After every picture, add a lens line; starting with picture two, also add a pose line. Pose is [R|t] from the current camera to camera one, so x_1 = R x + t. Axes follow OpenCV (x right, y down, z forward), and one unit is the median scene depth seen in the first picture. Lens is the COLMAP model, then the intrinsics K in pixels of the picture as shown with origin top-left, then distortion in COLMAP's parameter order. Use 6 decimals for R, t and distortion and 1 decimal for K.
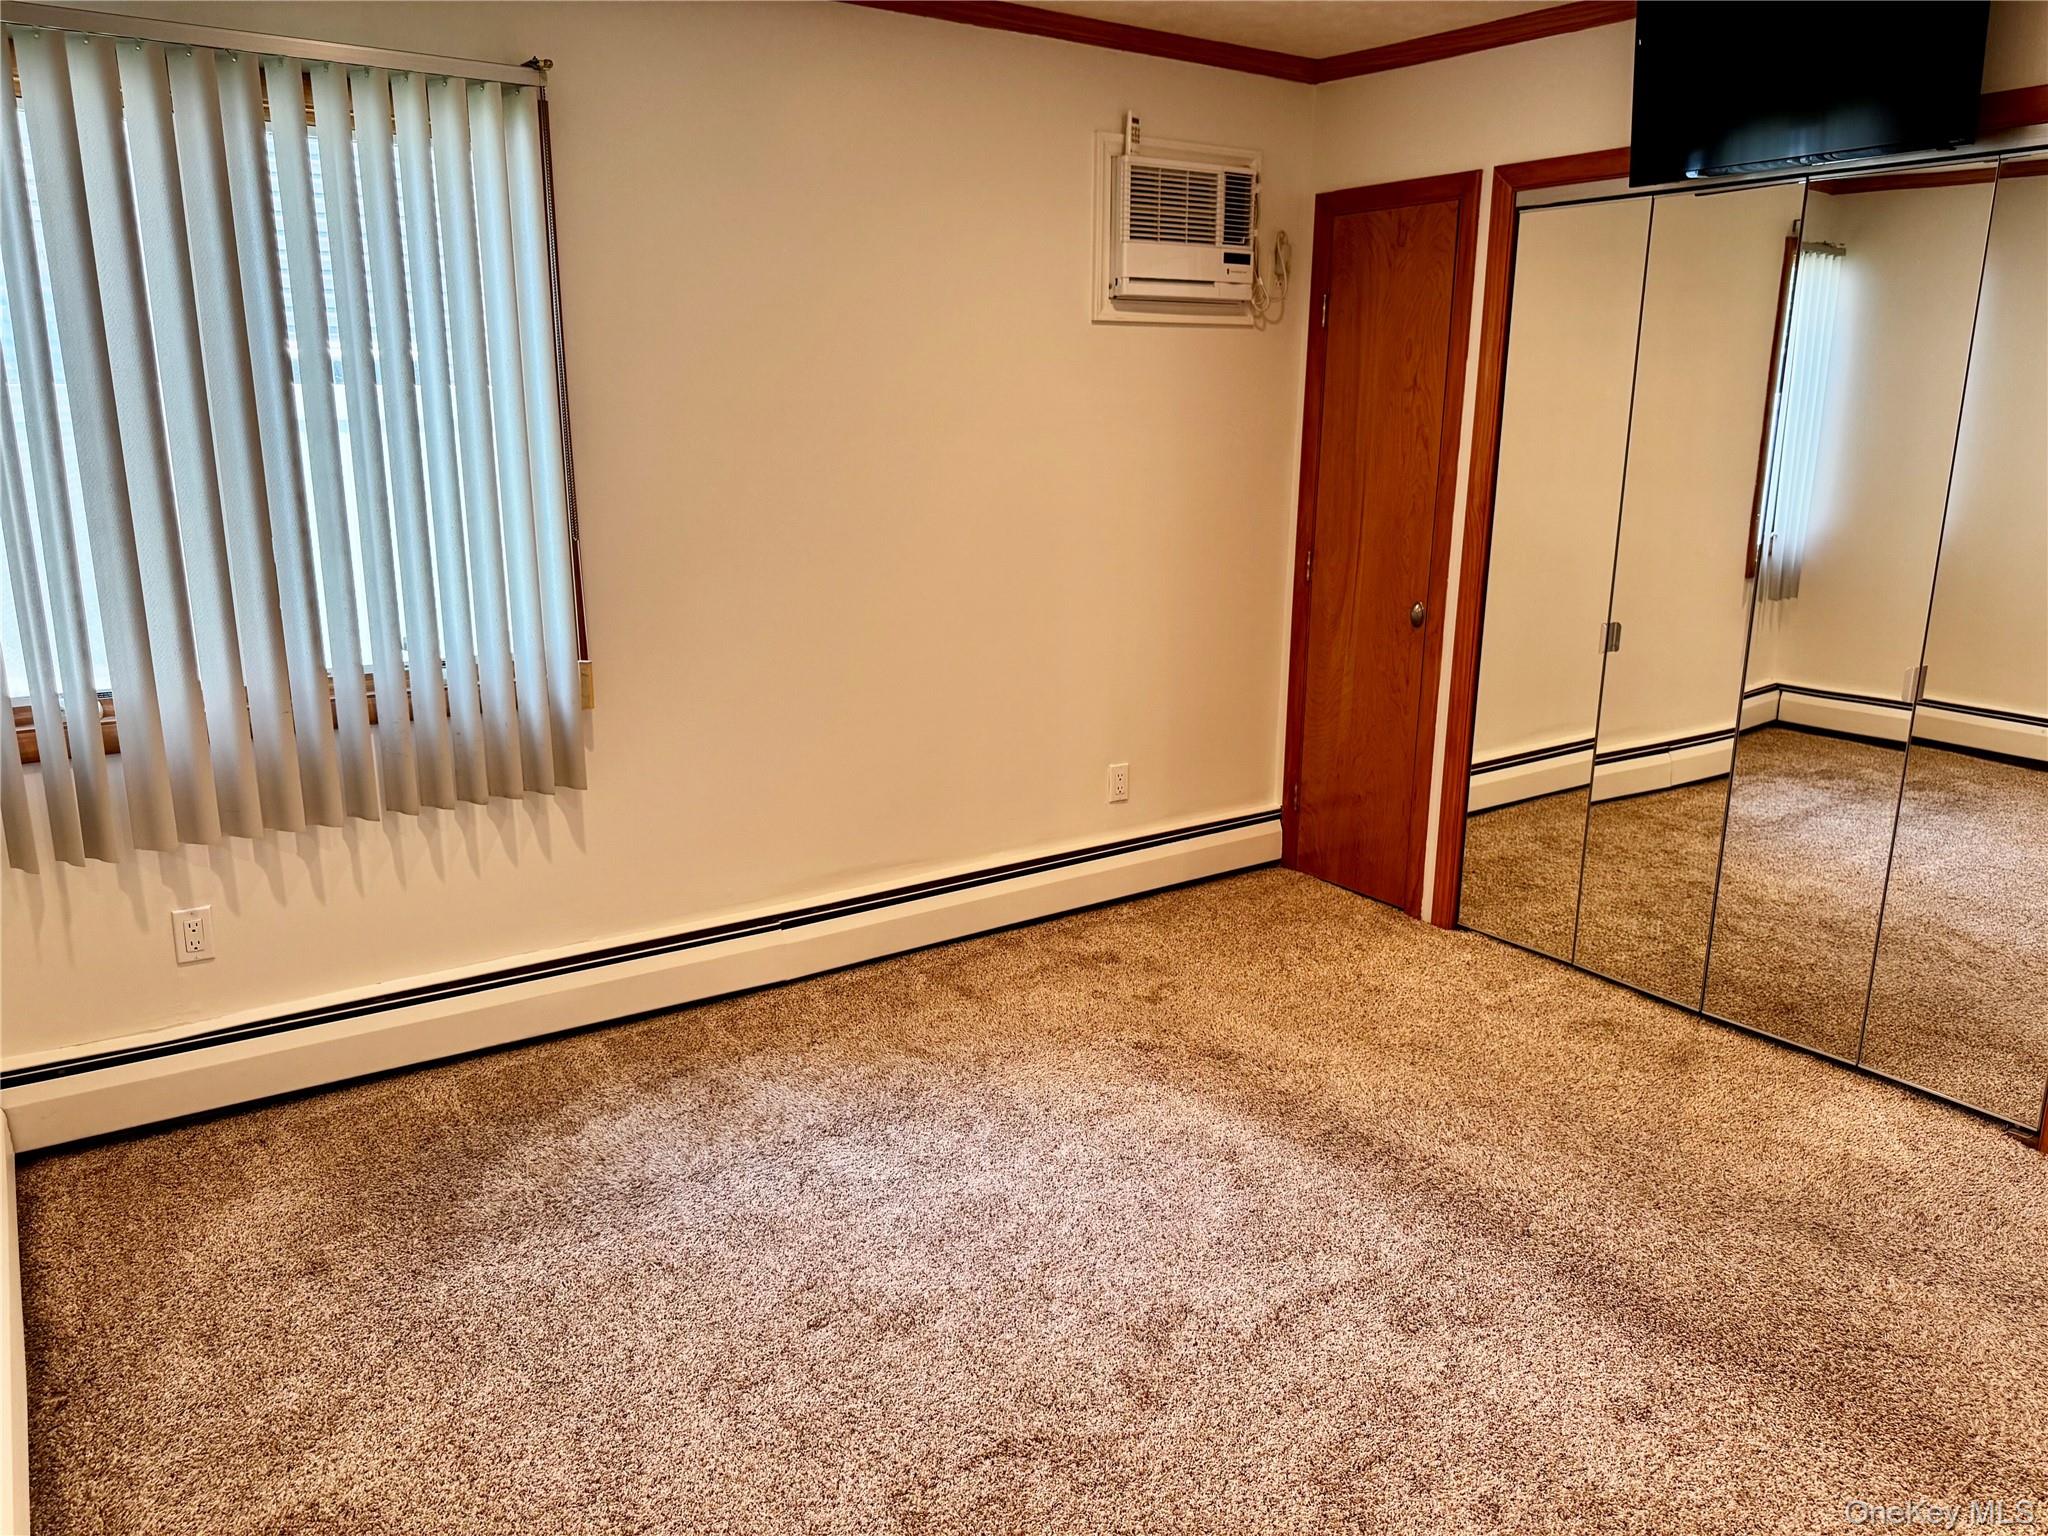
lens RADIAL K [[1452.1, 0, 1028.2], [0, 1452.1, 783.6], [0, 0, 1]] dist [0.064984, -0.073042]
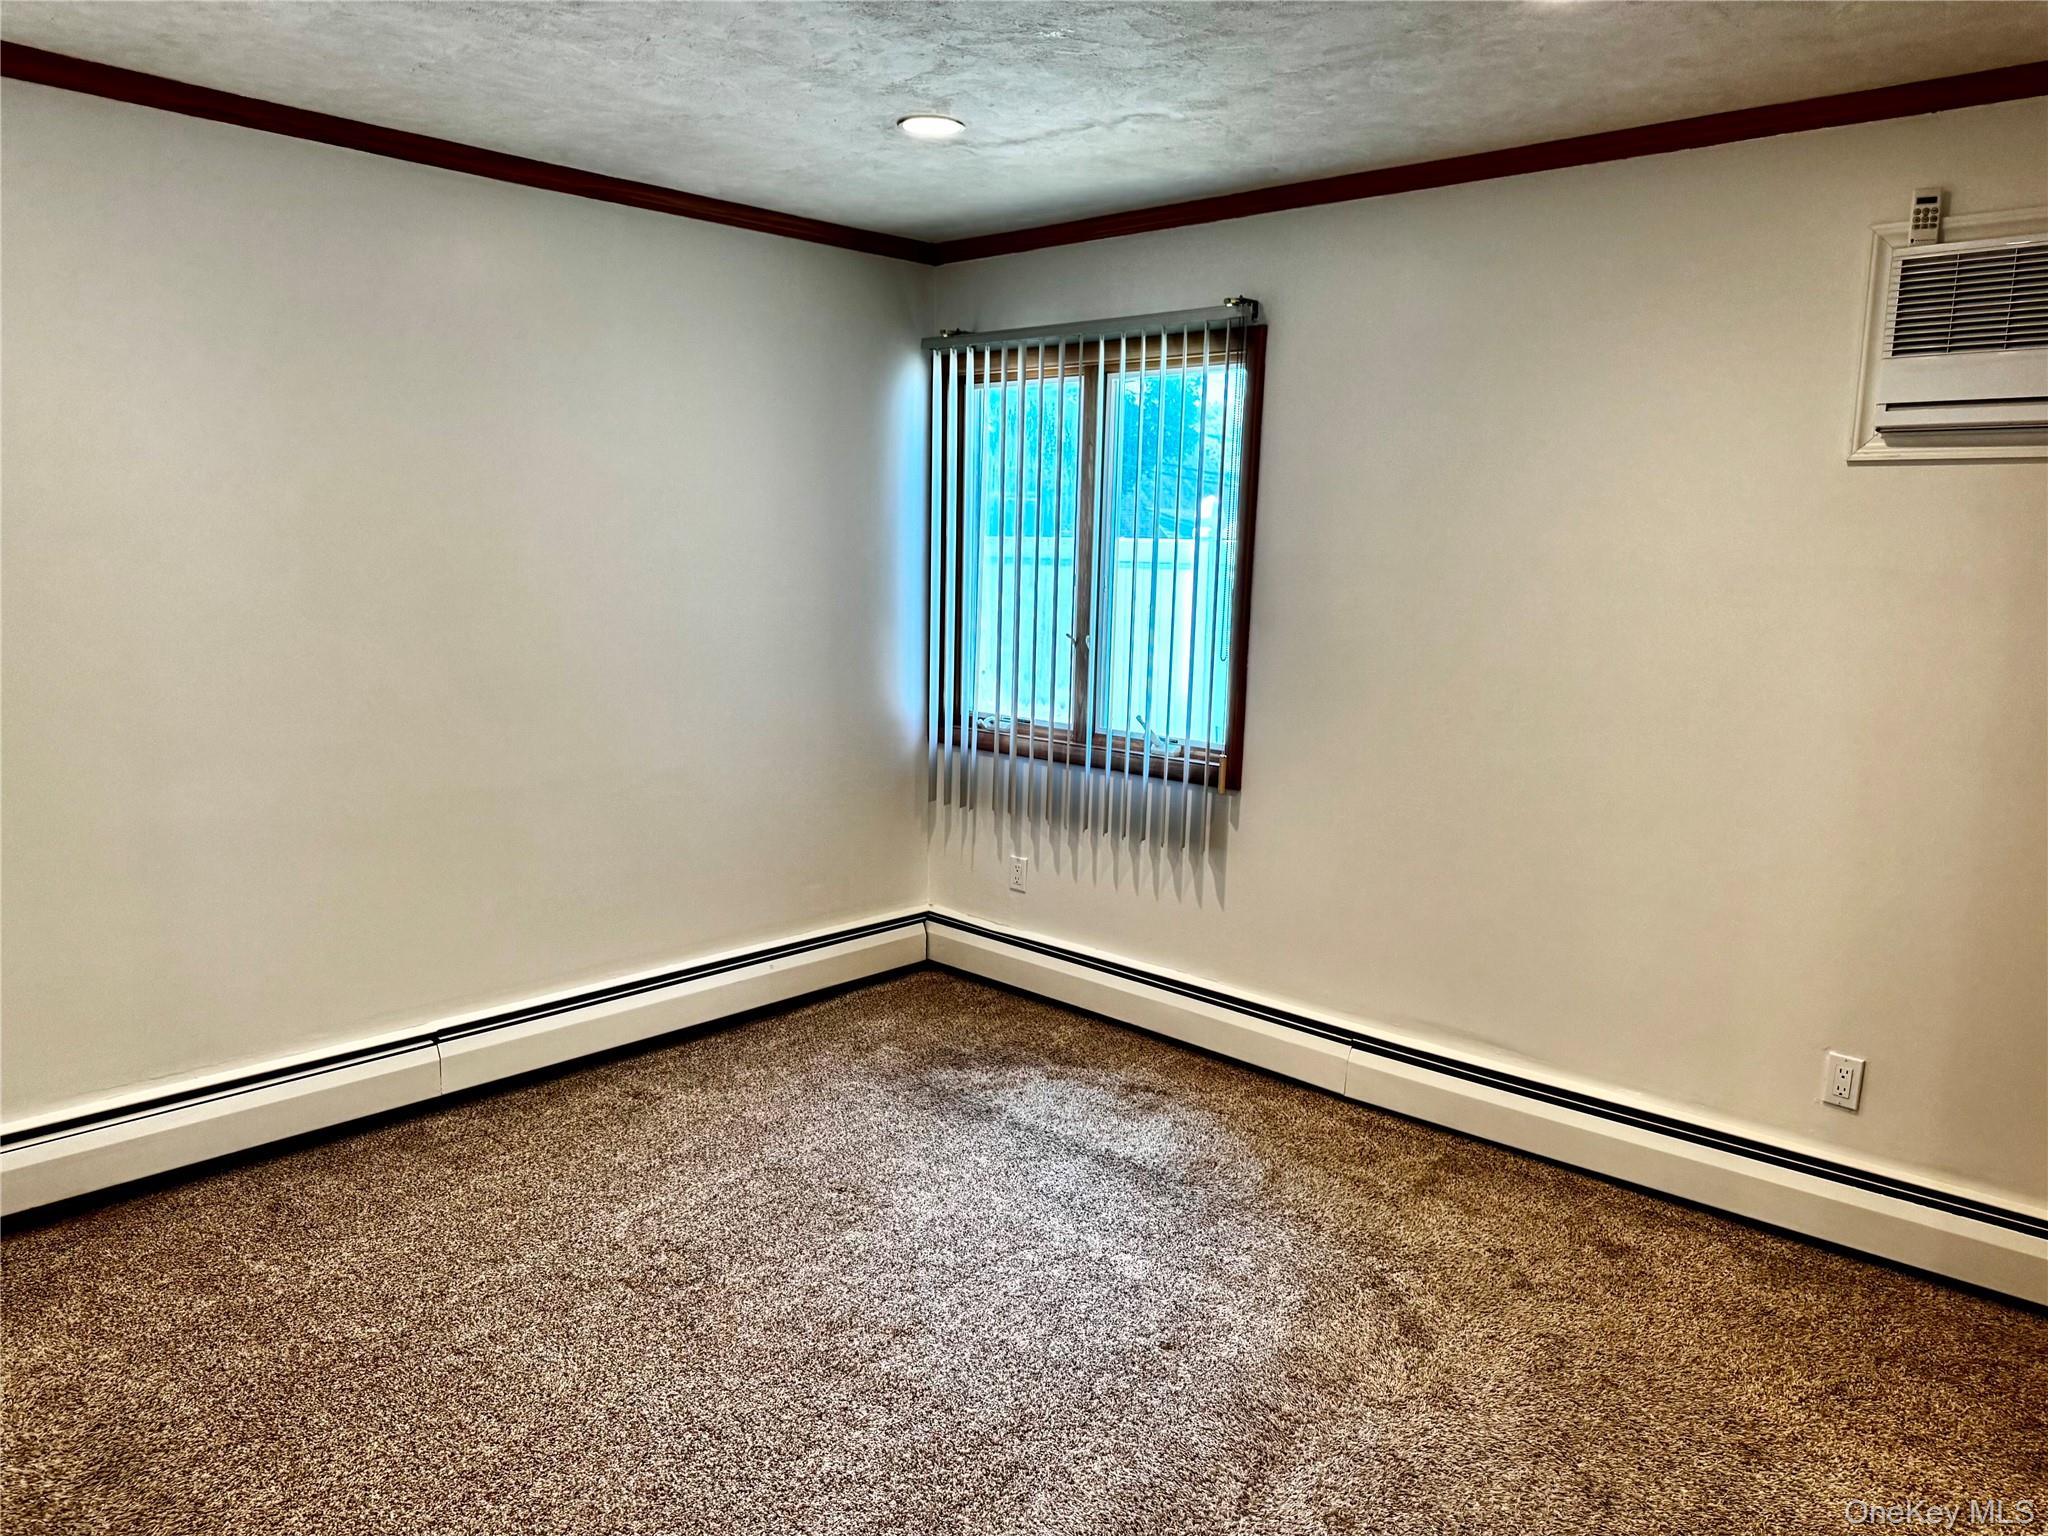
lens RADIAL K [[1452.1, 0, 1027.7], [0, 1452.1, 750.1], [0, 0, 1]] dist [0.064984, -0.073042]
pose [[0.208040, 0.138878, -0.968211, 0.769411], [-0.265997, 0.960596, 0.080631, -0.127641], [0.941257, 0.240767, 0.236784, 0.478531]]
